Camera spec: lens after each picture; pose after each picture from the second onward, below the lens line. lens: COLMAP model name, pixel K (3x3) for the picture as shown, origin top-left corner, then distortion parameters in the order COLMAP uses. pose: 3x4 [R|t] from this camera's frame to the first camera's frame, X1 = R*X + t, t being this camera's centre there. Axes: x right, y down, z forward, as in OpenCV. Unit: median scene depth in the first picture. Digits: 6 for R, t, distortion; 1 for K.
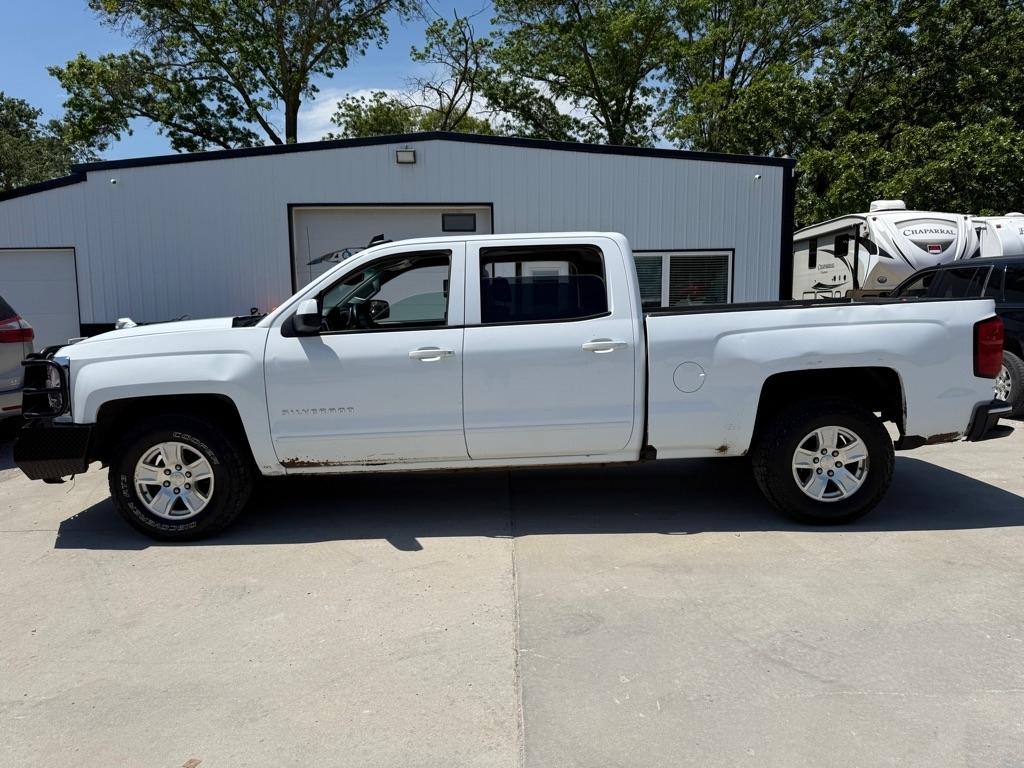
lens RADIAL K [[710.1, 0, 513.0], [0, 710.1, 393.3], [0, 0, 1]] dist [0.000730, 0.000359]
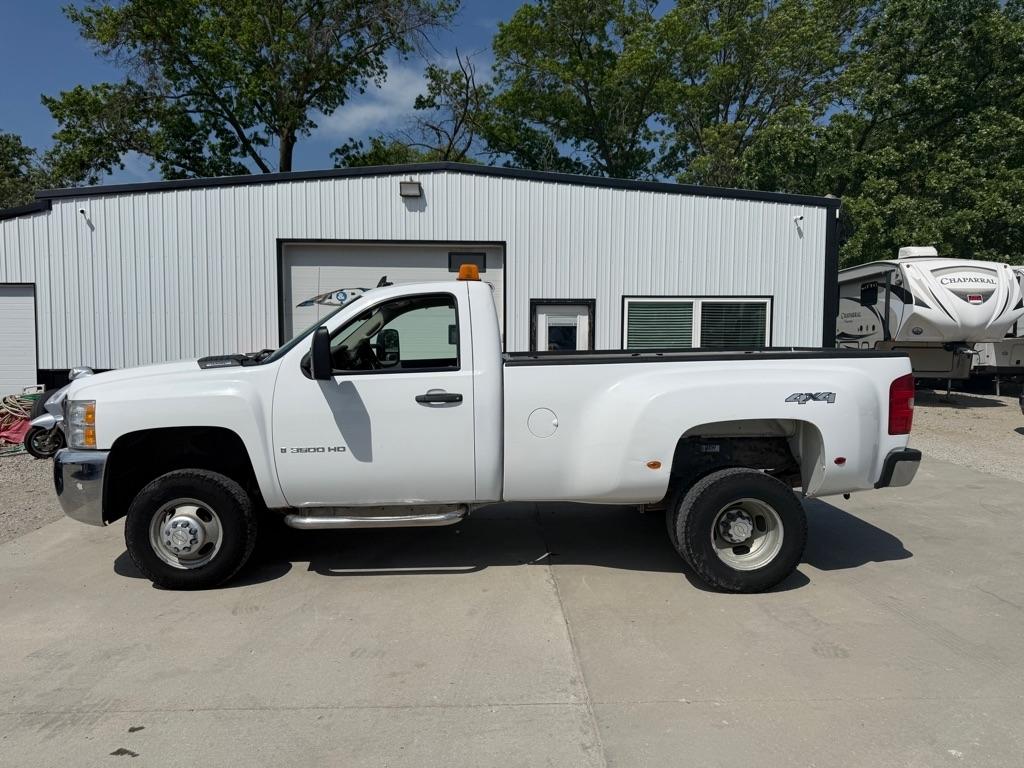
lens RADIAL K [[708.3, 0, 508.1], [0, 708.3, 387.4], [0, 0, 1]] dist [0.006502, -0.002701]
pose [[0.999844, 0.015118, 0.009086, -0.012912], [-0.014516, 0.997903, -0.063086, -0.011453], [-0.010020, 0.062944, 0.997967, 0.048654]]
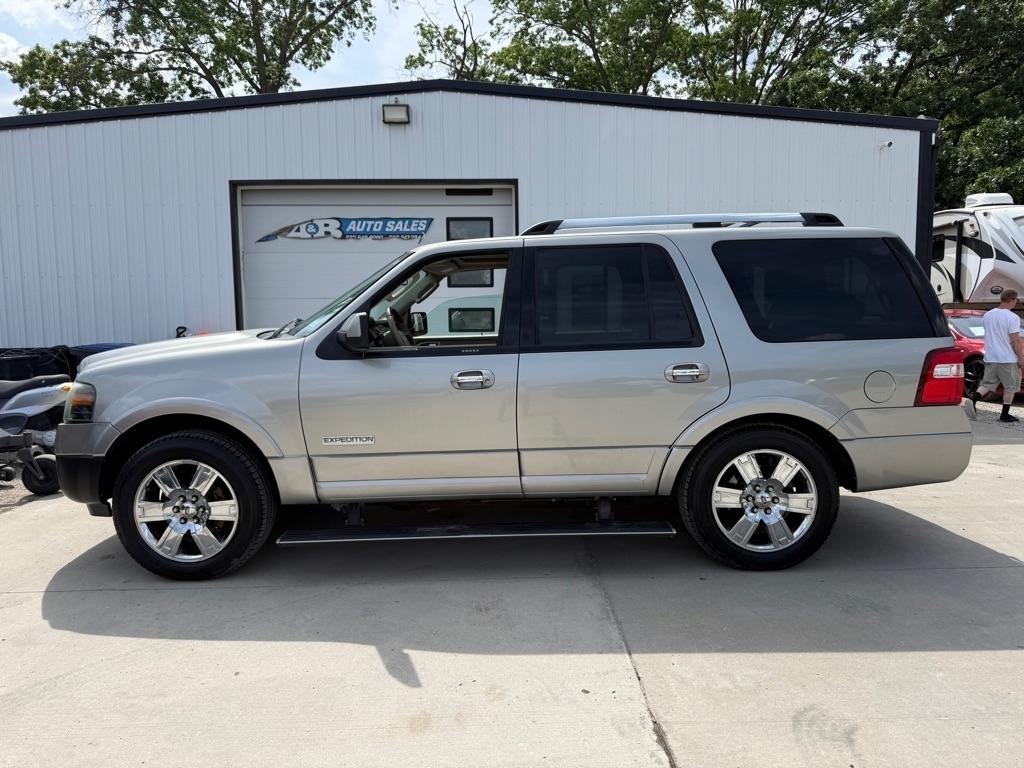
lens RADIAL K [[711.8, 0, 506.4], [0, 711.8, 378.7], [0, 0, 1]] dist [0.002855, -0.000801]
pose [[0.999978, -0.000241, 0.006607, -0.018679], [0.000526, 0.999066, -0.043209, -0.015540], [-0.006590, 0.043212, 0.999044, 0.123056]]
